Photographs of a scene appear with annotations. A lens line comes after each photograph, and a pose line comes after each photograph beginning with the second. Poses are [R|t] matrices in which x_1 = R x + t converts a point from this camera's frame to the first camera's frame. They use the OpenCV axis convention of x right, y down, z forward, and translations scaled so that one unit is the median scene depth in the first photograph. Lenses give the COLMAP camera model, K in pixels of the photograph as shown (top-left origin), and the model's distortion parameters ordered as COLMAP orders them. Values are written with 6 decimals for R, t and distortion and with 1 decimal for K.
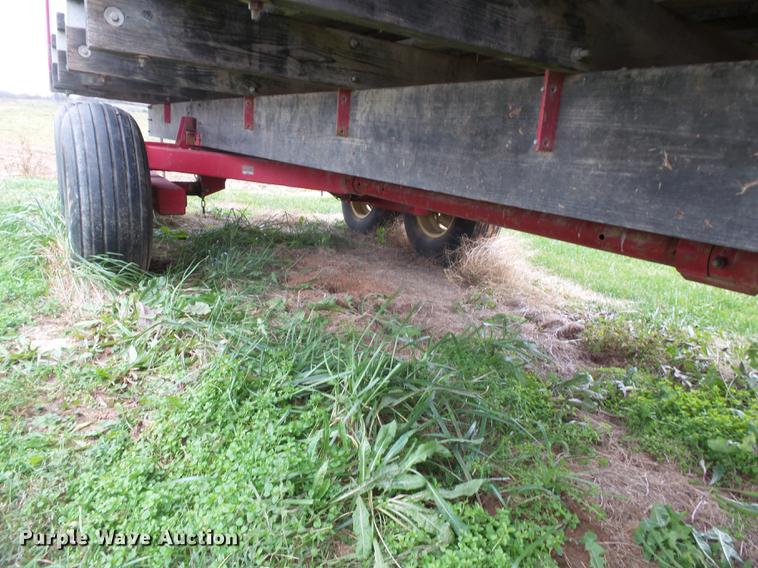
lens RADIAL K [[513.9, 0, 384.1], [0, 513.9, 289.6], [0, 0, 1]] dist [-0.012668, -0.003299]
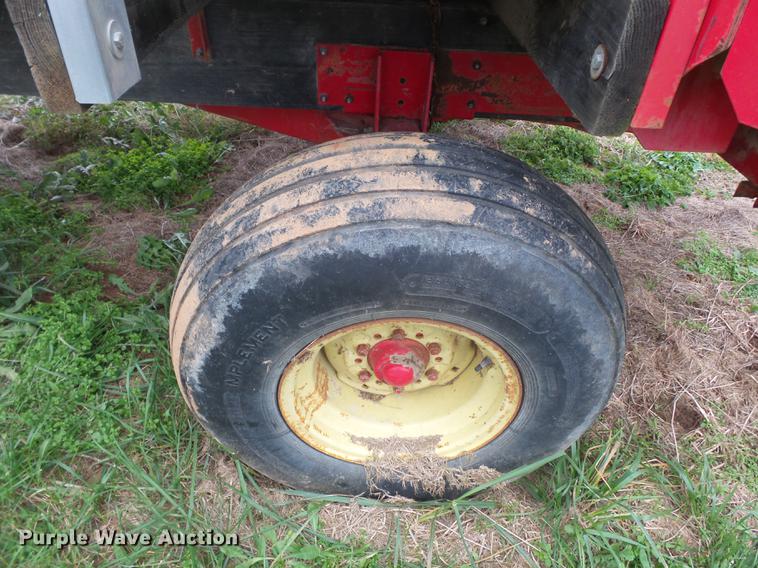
lens RADIAL K [[513.9, 0, 380.1], [0, 513.9, 287.2], [0, 0, 1]] dist [-0.012668, -0.003299]
pose [[0.526122, -0.574070, 0.627406, -0.136458], [0.205814, 0.801793, 0.561043, -0.165889], [-0.825128, -0.166048, 0.539993, -0.417167]]
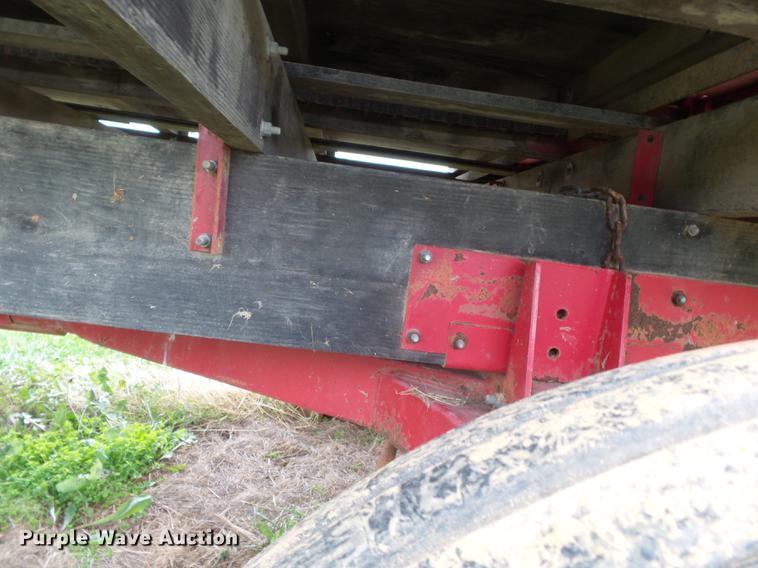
lens RADIAL K [[513.9, 0, 382.5], [0, 513.9, 287.1], [0, 0, 1]] dist [-0.012668, -0.003299]
pose [[0.468476, -0.093167, 0.878550, 0.106076], [0.132339, 0.990605, 0.034482, -0.025889], [-0.873508, 0.100112, 0.476404, -0.035979]]
